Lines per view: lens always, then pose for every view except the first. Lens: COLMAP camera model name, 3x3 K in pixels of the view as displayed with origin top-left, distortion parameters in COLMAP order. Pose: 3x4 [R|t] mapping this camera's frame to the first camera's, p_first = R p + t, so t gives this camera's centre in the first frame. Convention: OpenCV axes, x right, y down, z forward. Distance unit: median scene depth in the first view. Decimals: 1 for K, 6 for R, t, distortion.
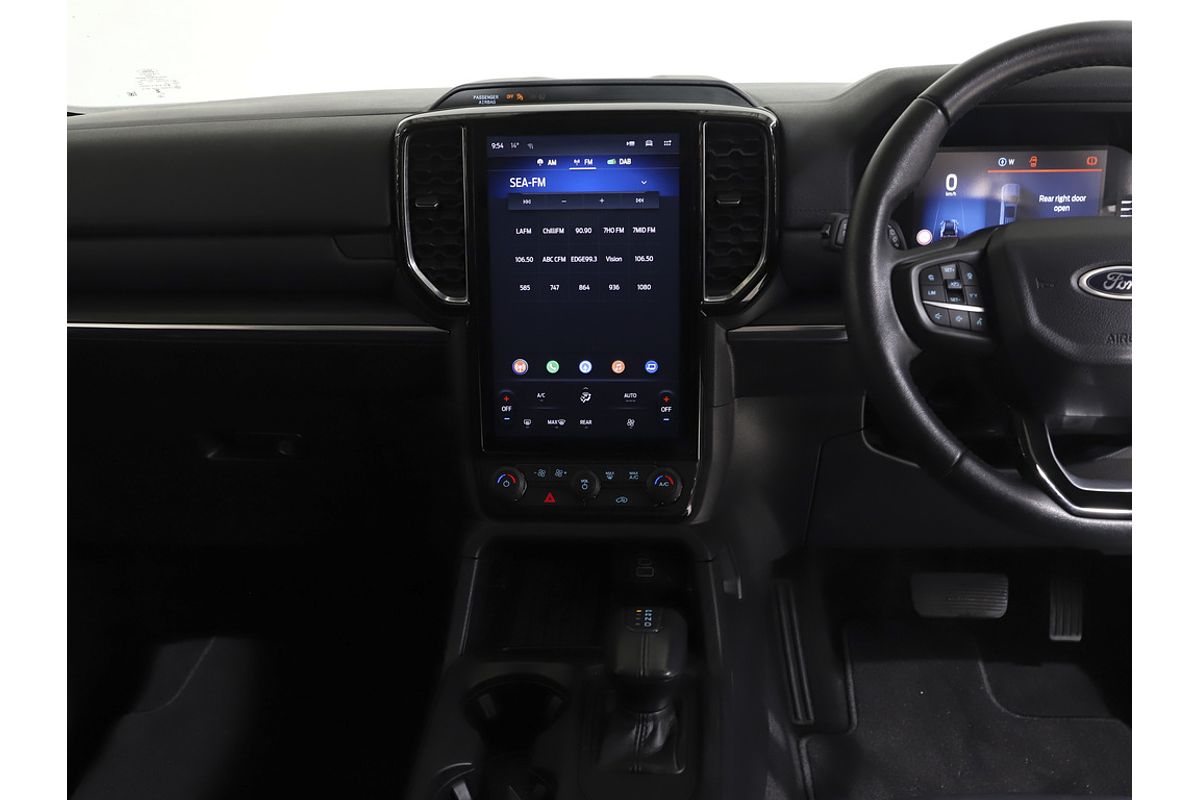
lens RADIAL K [[1110.8, 0, 601.9], [0, 1110.8, 398.5], [0, 0, 1]] dist [-0.036838, 0.000000]
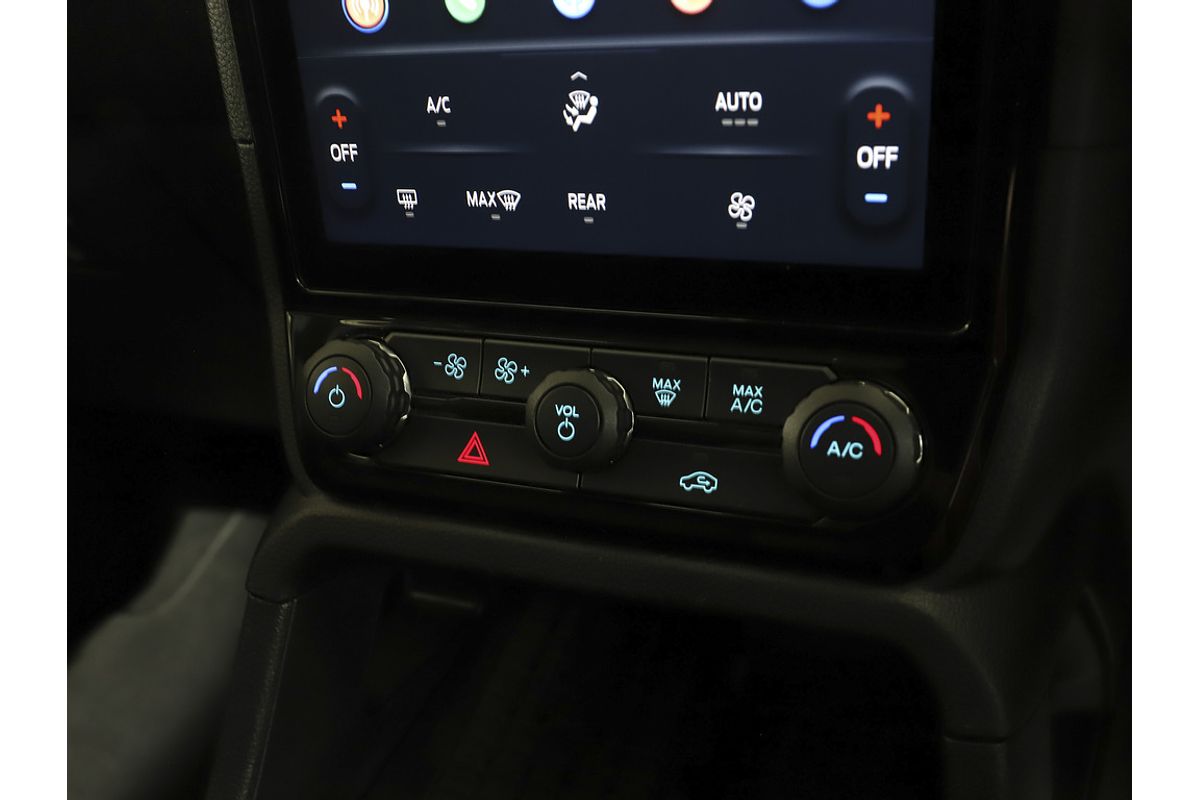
lens RADIAL K [[1092.6, 0, 596.8], [0, 1092.6, 399.0], [0, 0, 1]] dist [-0.059504, 0.000000]
pose [[0.945921, 0.075630, -0.315456, 0.080500], [-0.007249, 0.977128, 0.212528, 0.011619], [0.324315, -0.198748, 0.924835, 0.747483]]
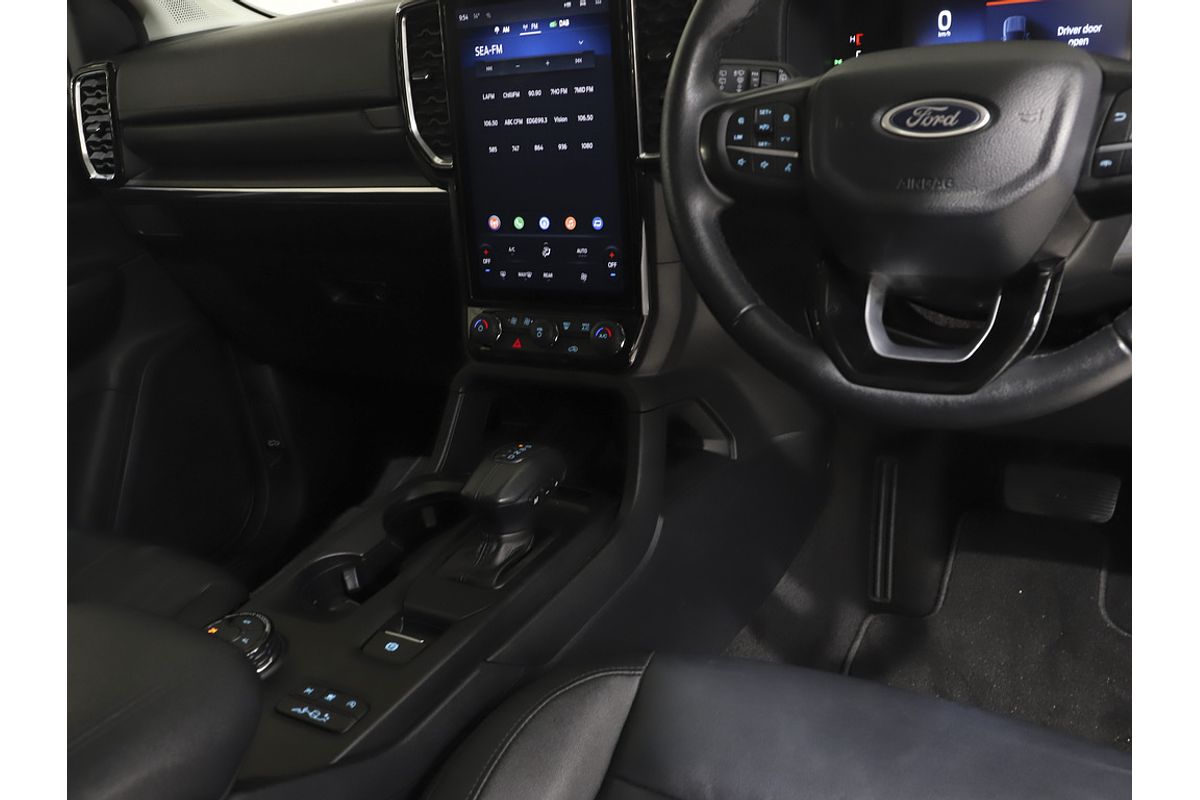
lens RADIAL K [[1037.9, 0, 589.4], [0, 1037.9, 403.8], [0, 0, 1]] dist [-0.052067, 0.034177]
pose [[0.893451, 0.083190, -0.441389, 0.484509], [-0.032882, 0.992176, 0.120441, 0.022808], [0.447955, -0.093094, 0.889196, 0.112976]]
